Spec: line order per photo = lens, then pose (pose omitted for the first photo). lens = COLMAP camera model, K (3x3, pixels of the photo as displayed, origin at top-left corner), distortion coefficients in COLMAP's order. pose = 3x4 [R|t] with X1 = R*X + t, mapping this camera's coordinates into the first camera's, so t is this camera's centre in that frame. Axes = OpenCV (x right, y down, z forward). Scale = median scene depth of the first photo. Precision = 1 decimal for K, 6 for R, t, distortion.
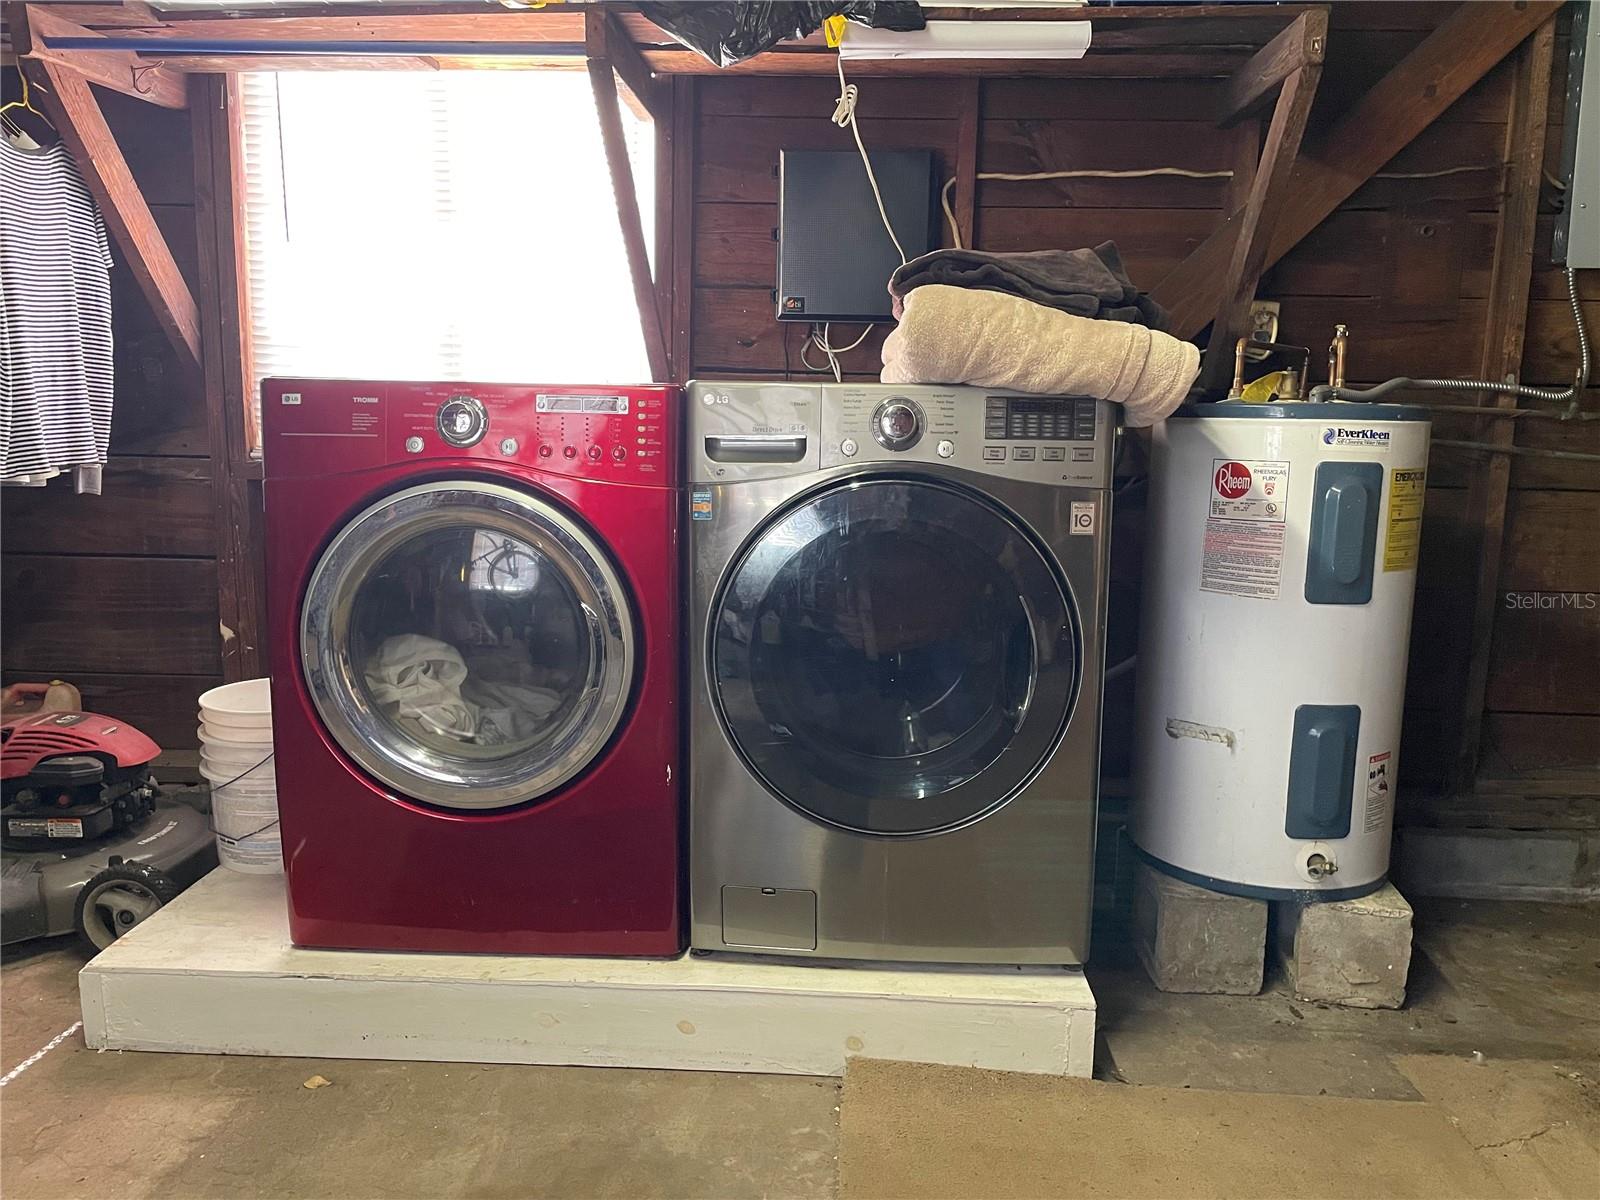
lens RADIAL K [[1191.7, 0, 804.3], [0, 1191.7, 589.6], [0, 0, 1]] dist [0.085516, -0.106225]
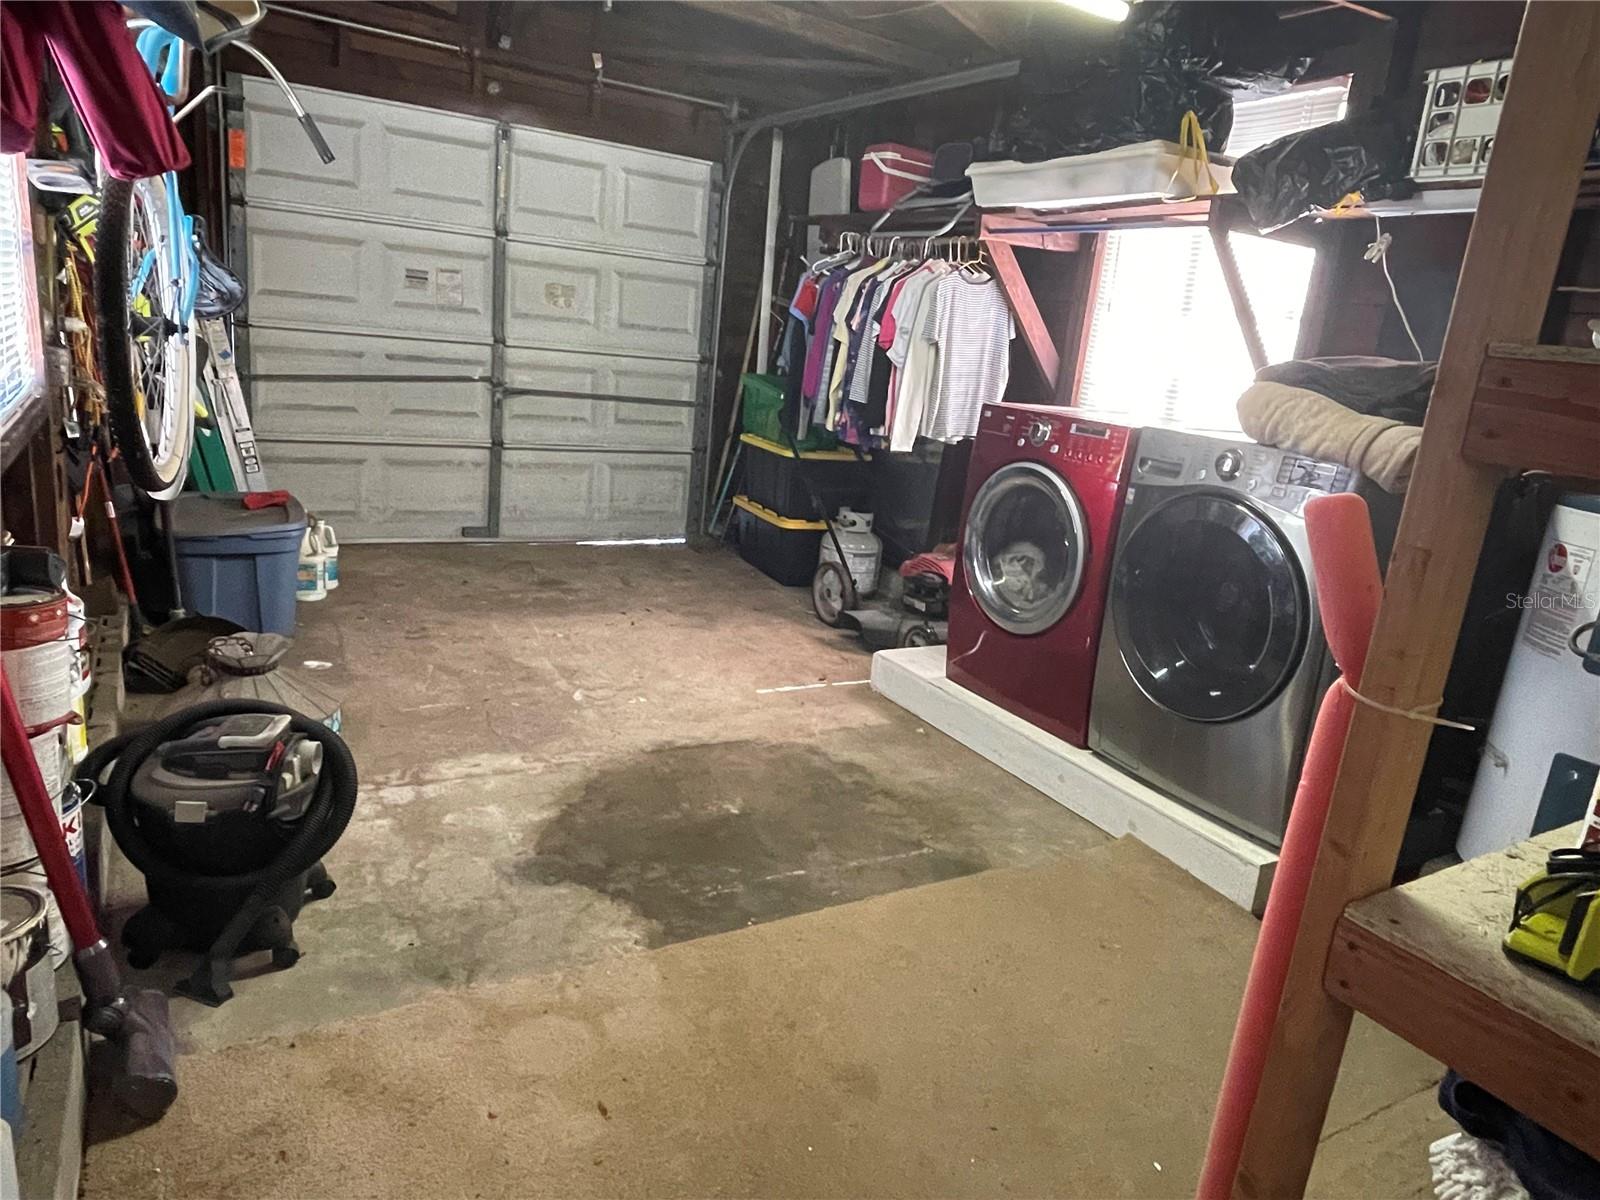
lens RADIAL K [[1025.6, 0, 803.5], [0, 1025.6, 569.6], [0, 0, 1]] dist [0.018709, -0.038791]
pose [[0.538477, 0.224324, -0.812232, 0.824047], [-0.221349, 0.967719, 0.120522, -0.037368], [0.813048, 0.114888, 0.570748, -0.214782]]
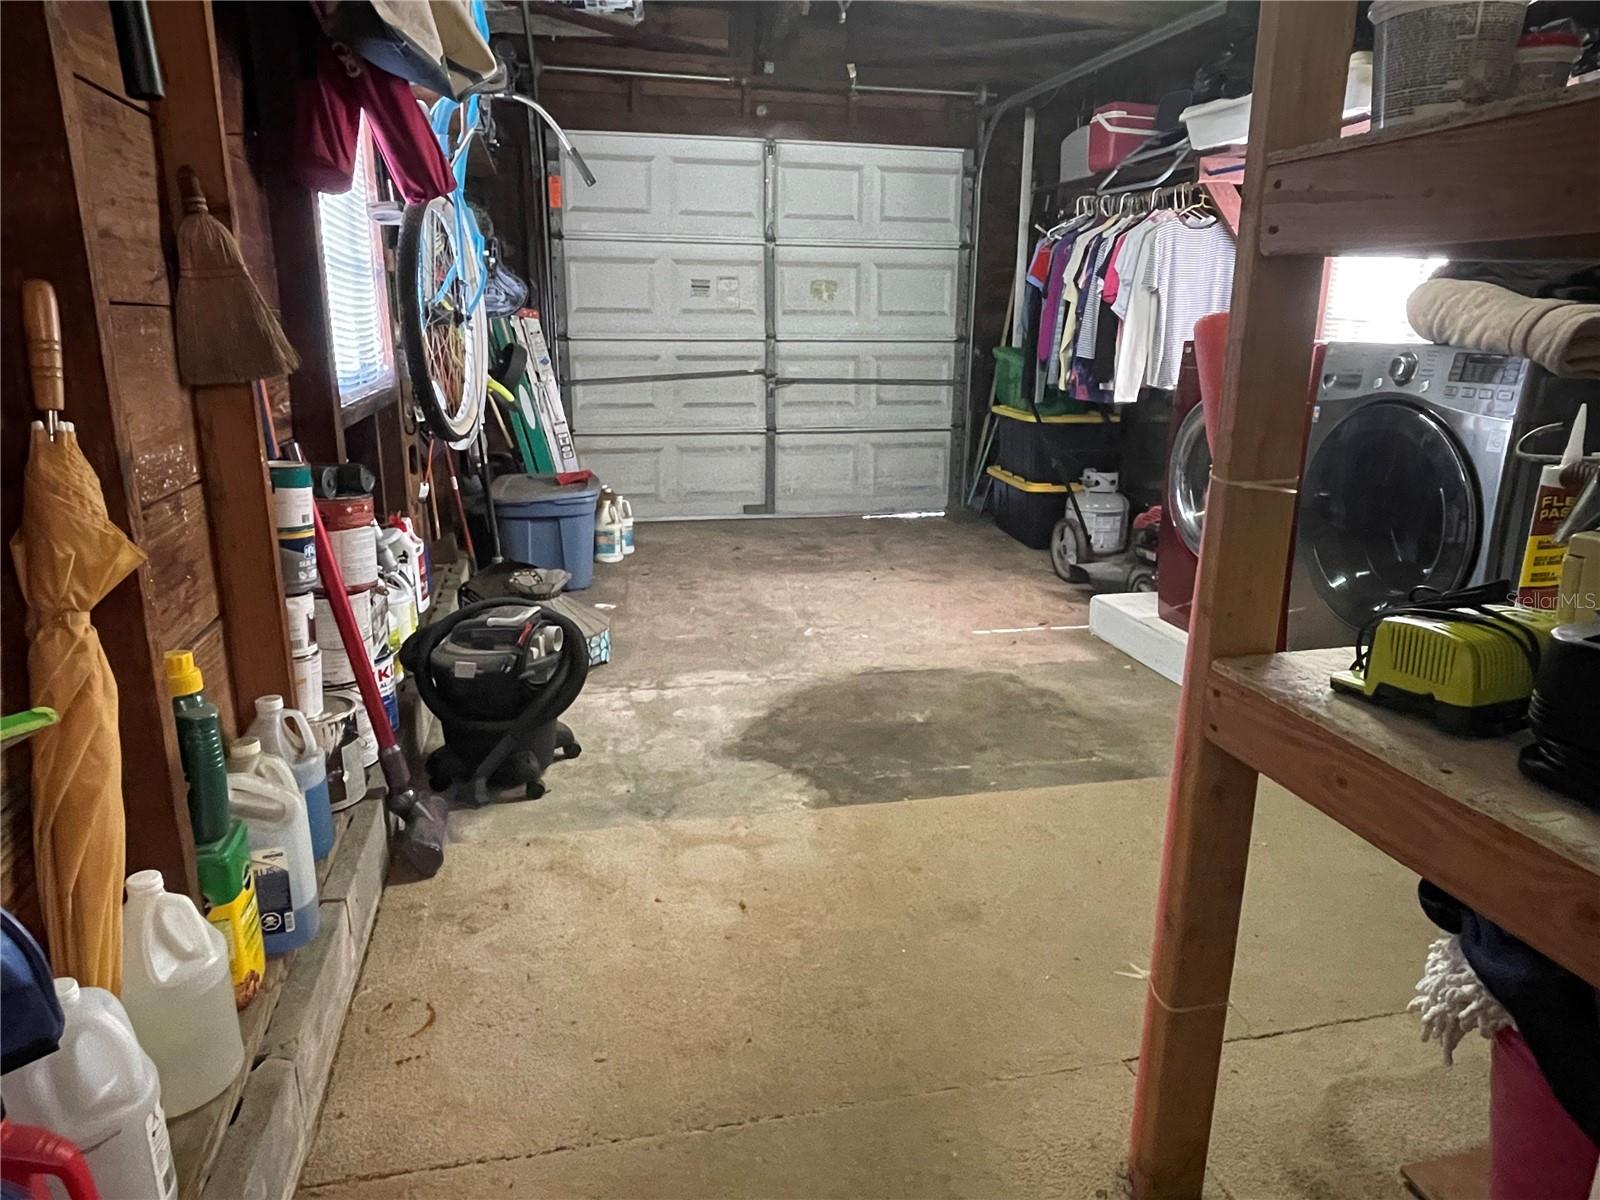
lens RADIAL K [[1025.6, 0, 803.5], [0, 1025.6, 569.6], [0, 0, 1]] dist [0.018709, -0.038791]
pose [[0.260779, 0.212222, -0.941784, 1.063905], [-0.158856, 0.971674, 0.174970, 0.005558], [0.952239, 0.103980, 0.287105, -0.096405]]
